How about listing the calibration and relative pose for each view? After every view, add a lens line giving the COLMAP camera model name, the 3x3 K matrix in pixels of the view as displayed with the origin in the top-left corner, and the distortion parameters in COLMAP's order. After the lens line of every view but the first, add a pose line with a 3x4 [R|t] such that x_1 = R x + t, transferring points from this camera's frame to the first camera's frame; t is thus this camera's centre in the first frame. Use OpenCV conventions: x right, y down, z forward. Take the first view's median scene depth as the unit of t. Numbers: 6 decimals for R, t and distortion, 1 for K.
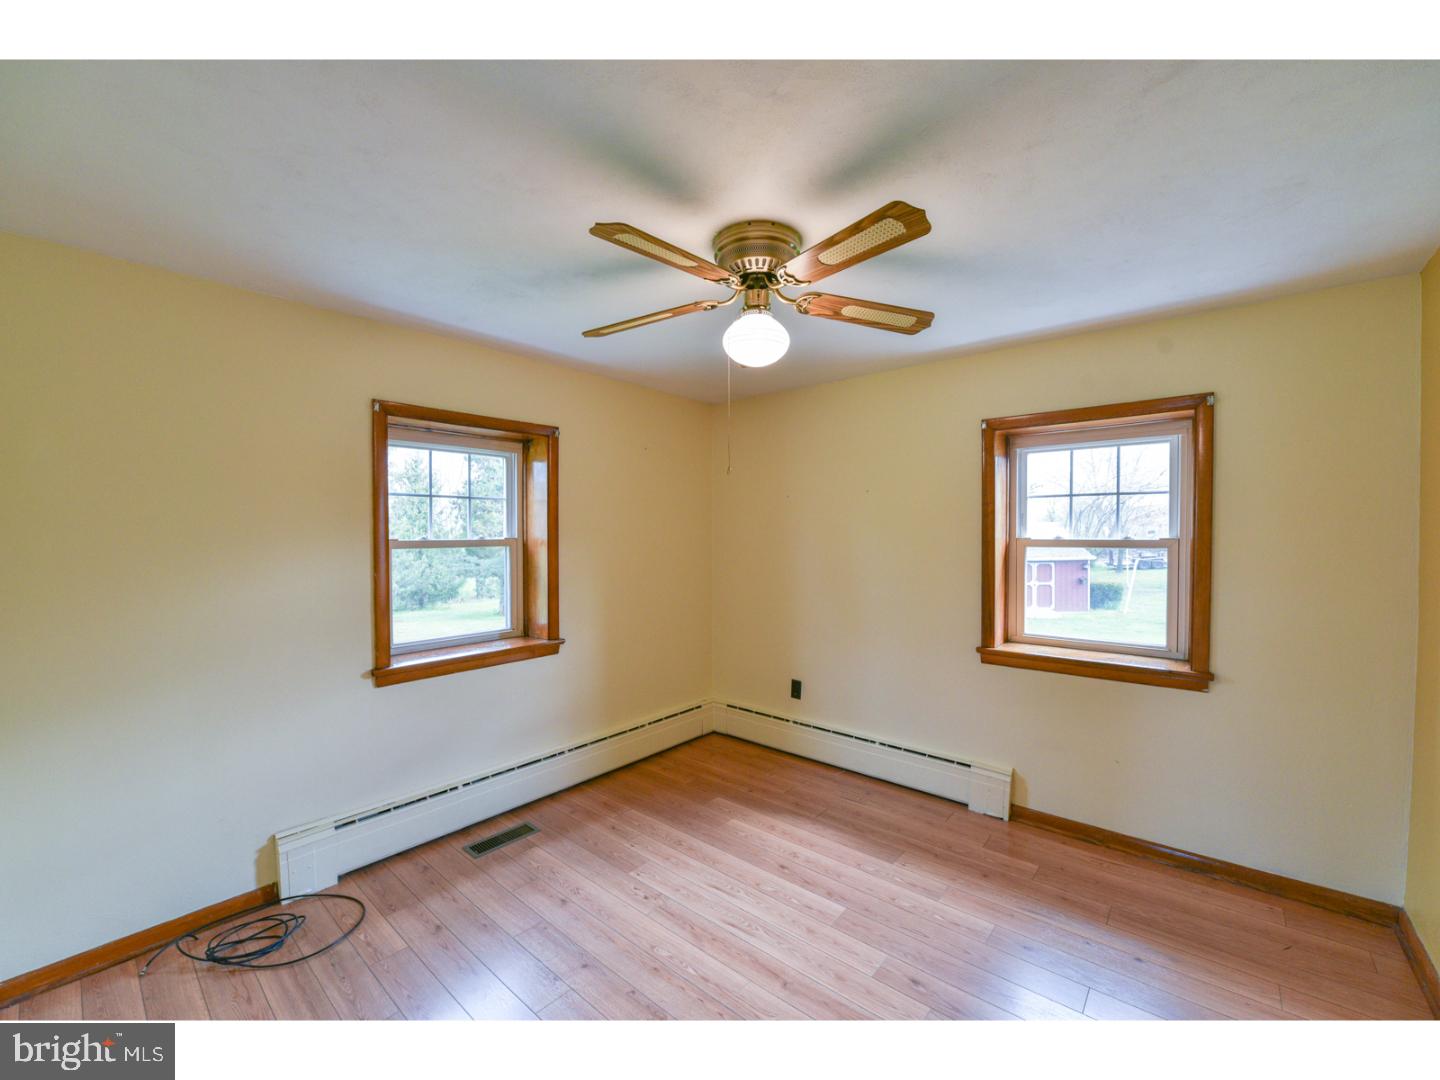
lens RADIAL K [[575.2, 0, 725.9], [0, 575.2, 542.6], [0, 0, 1]] dist [-0.013109, -0.003589]
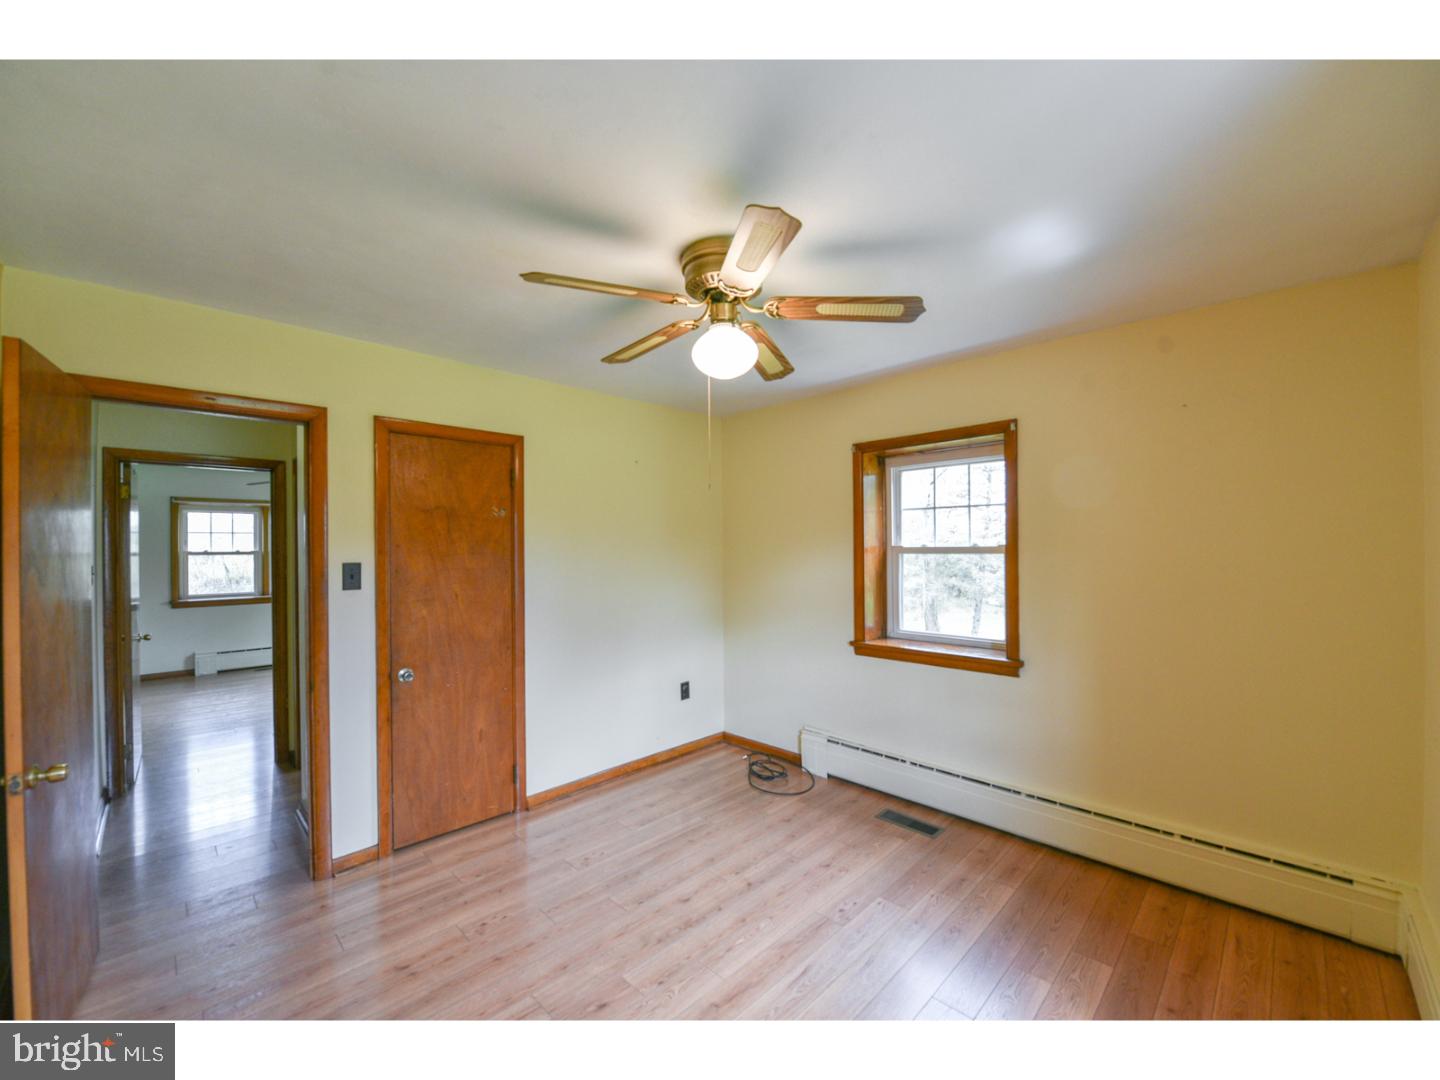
lens RADIAL K [[581.3, 0, 726.6], [0, 581.3, 545.9], [0, 0, 1]] dist [-0.014882, -0.002810]
pose [[-0.074984, -0.000015, -0.997185, 0.749903], [-0.012360, 0.999923, 0.000914, -0.001534], [0.997108, 0.012393, -0.074979, 0.757180]]
